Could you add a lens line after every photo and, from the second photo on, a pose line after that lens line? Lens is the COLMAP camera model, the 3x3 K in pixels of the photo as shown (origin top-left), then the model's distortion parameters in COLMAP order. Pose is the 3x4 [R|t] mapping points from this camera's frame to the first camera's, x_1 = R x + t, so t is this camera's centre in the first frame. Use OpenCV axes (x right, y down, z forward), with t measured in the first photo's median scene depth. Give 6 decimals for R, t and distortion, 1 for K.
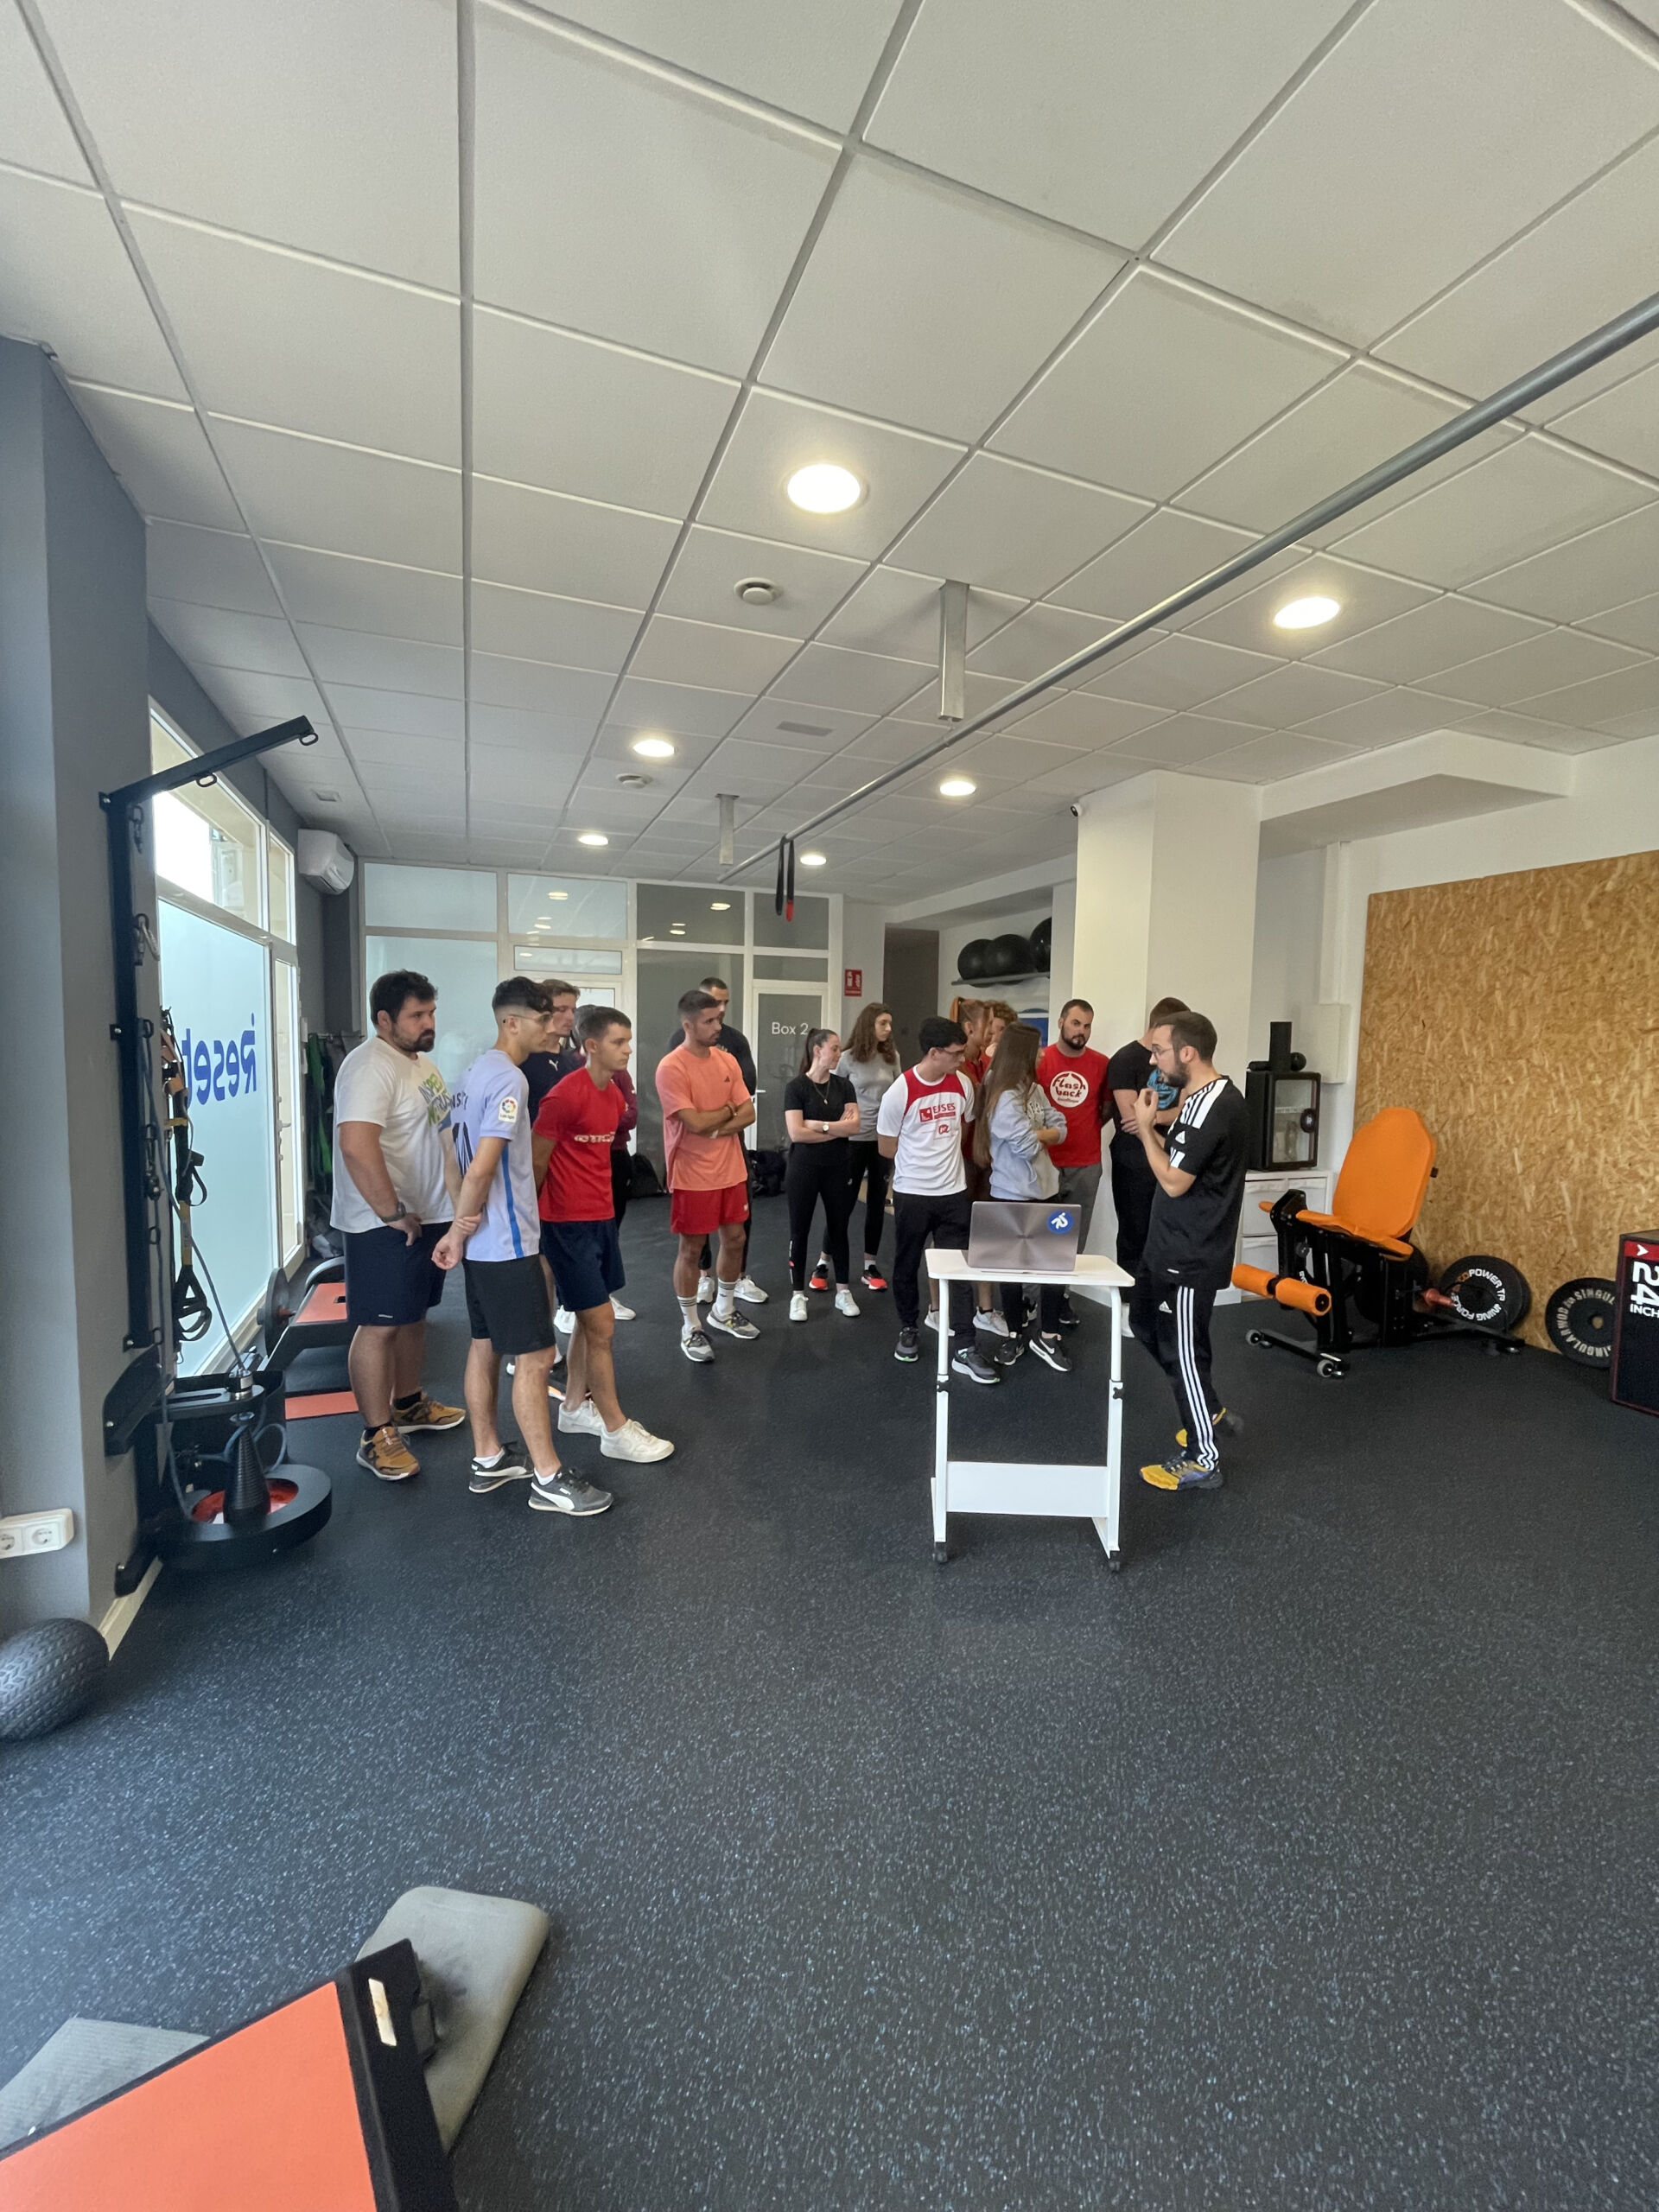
lens RADIAL K [[890.5, 0, 830.2], [0, 890.5, 1096.4], [0, 0, 1]] dist [-0.001330, -0.000138]
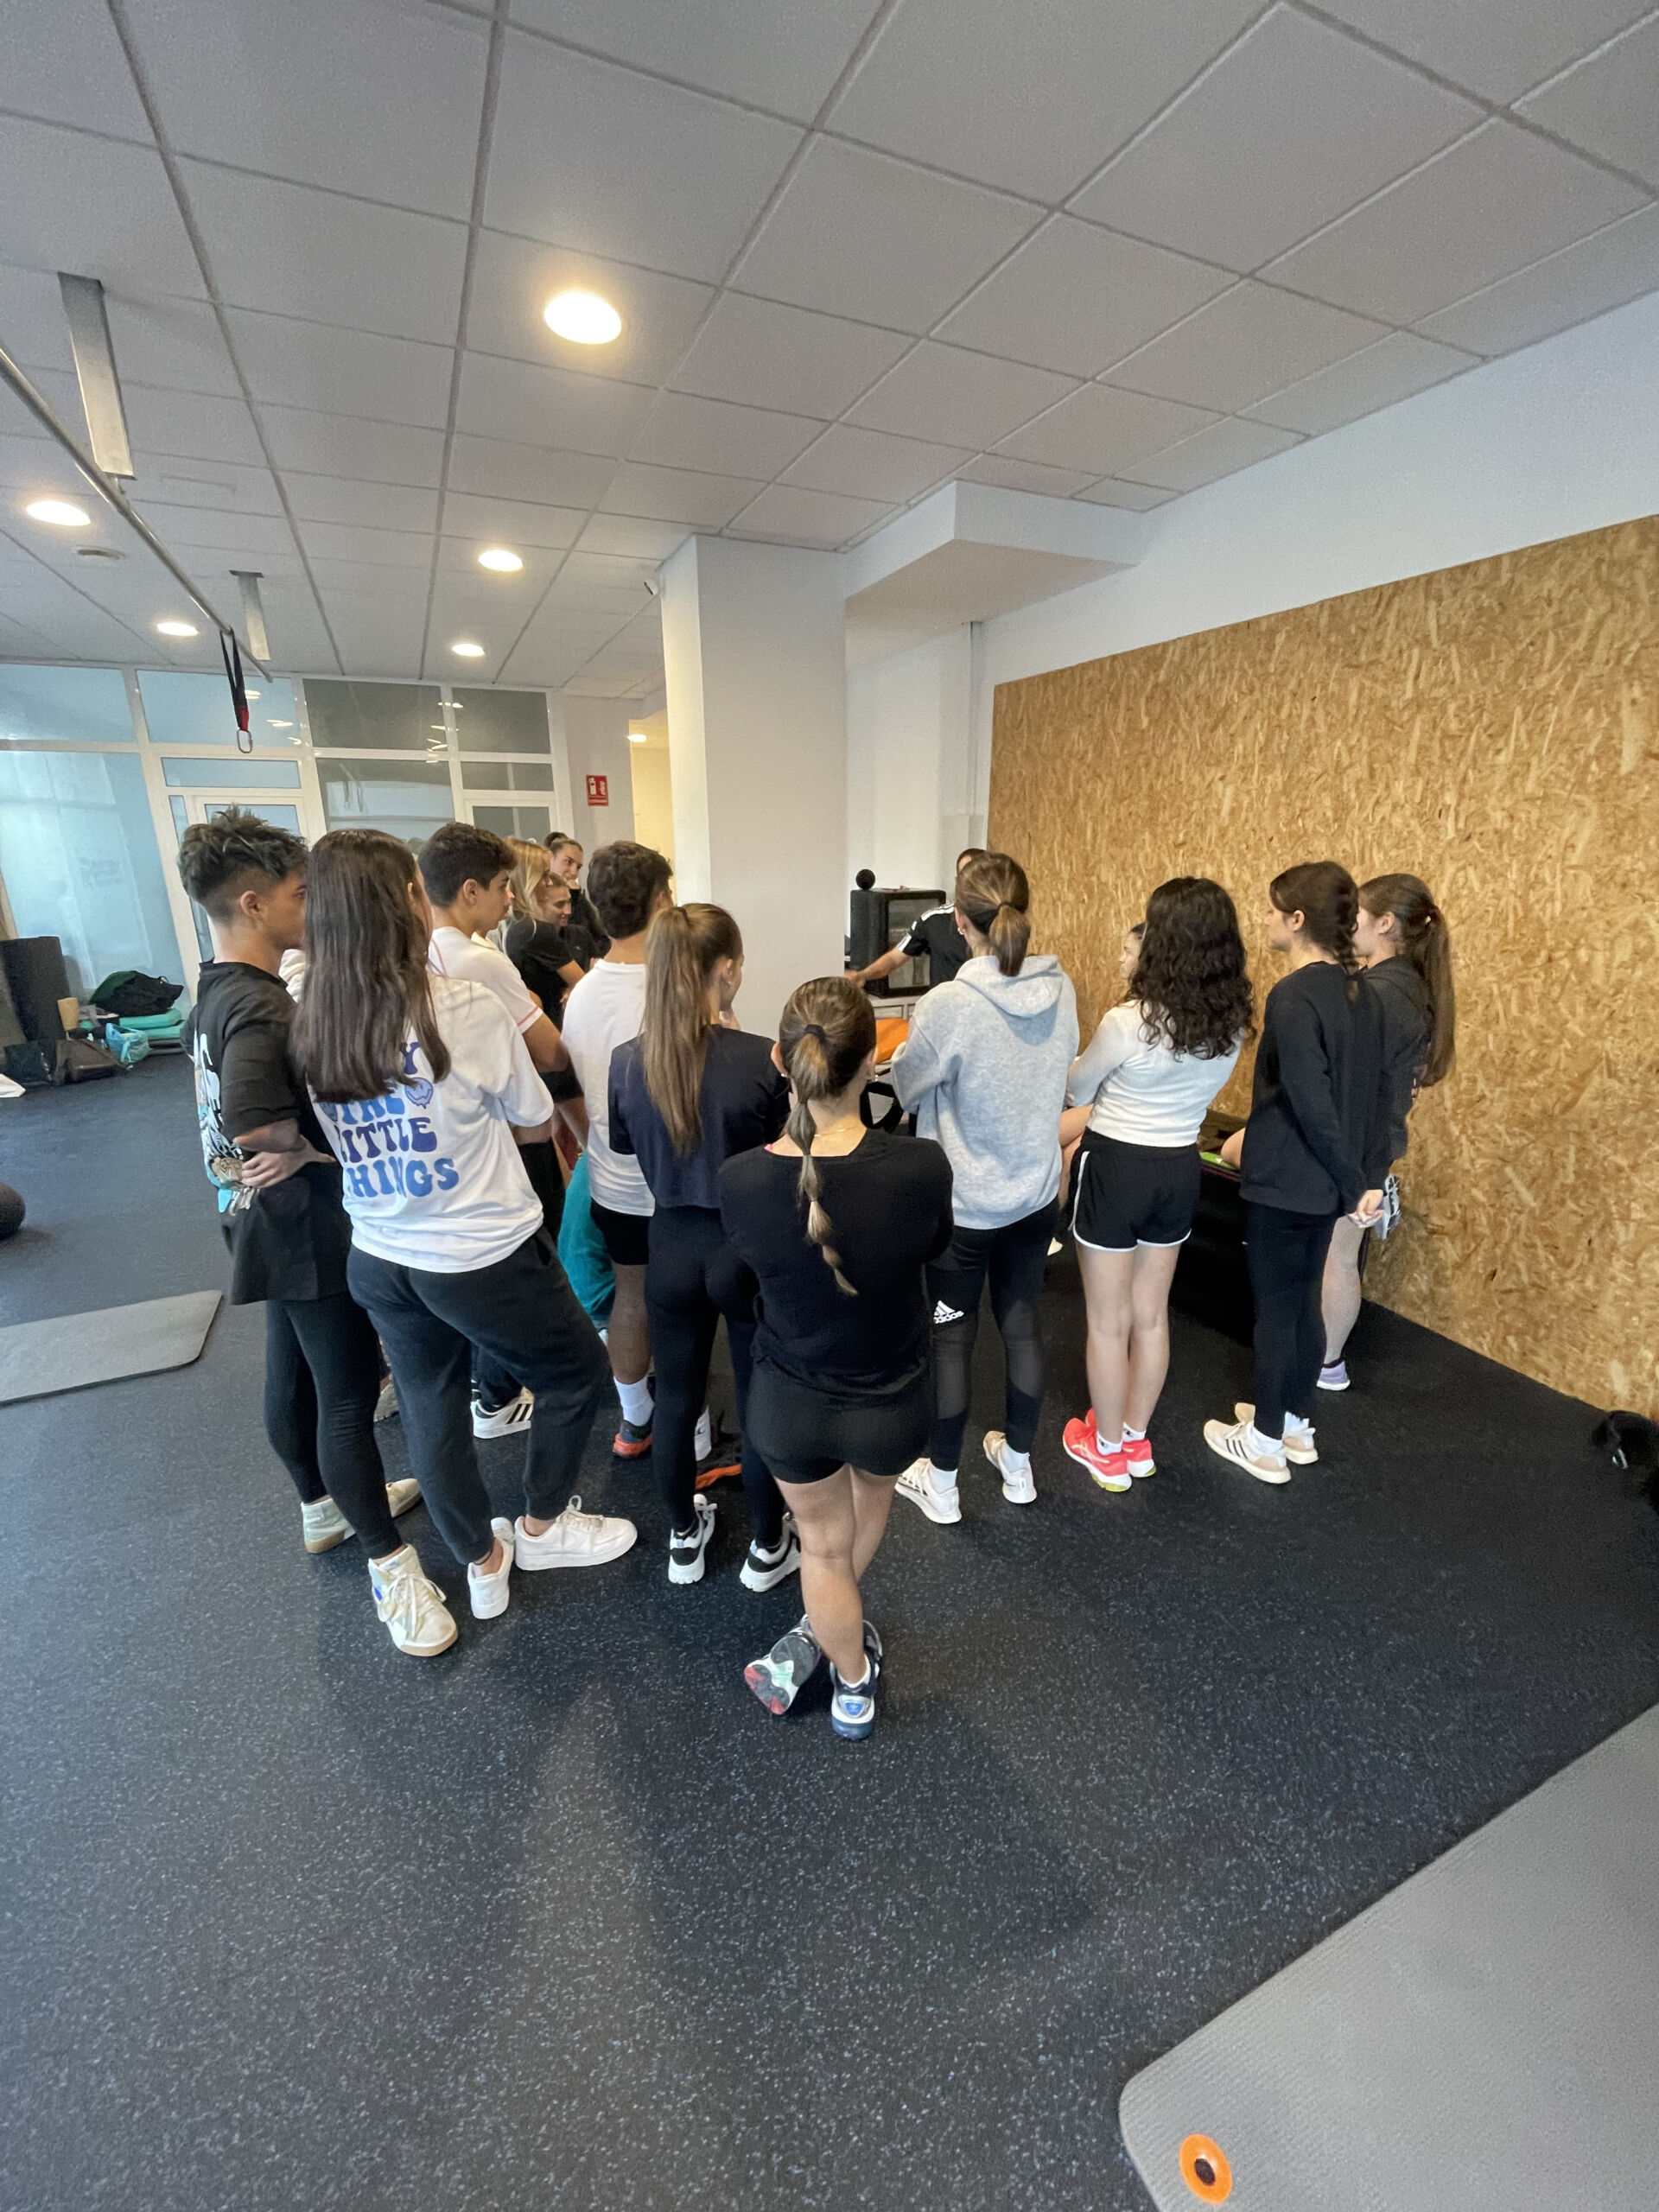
lens RADIAL K [[890.5, 0, 832.9], [0, 890.5, 1108.3], [0, 0, 1]] dist [-0.001330, -0.000138]
pose [[0.998510, -0.036190, 0.040833, 0.434602], [0.025961, 0.973354, 0.227835, -0.023132], [-0.047990, -0.226436, 0.972843, 0.042407]]
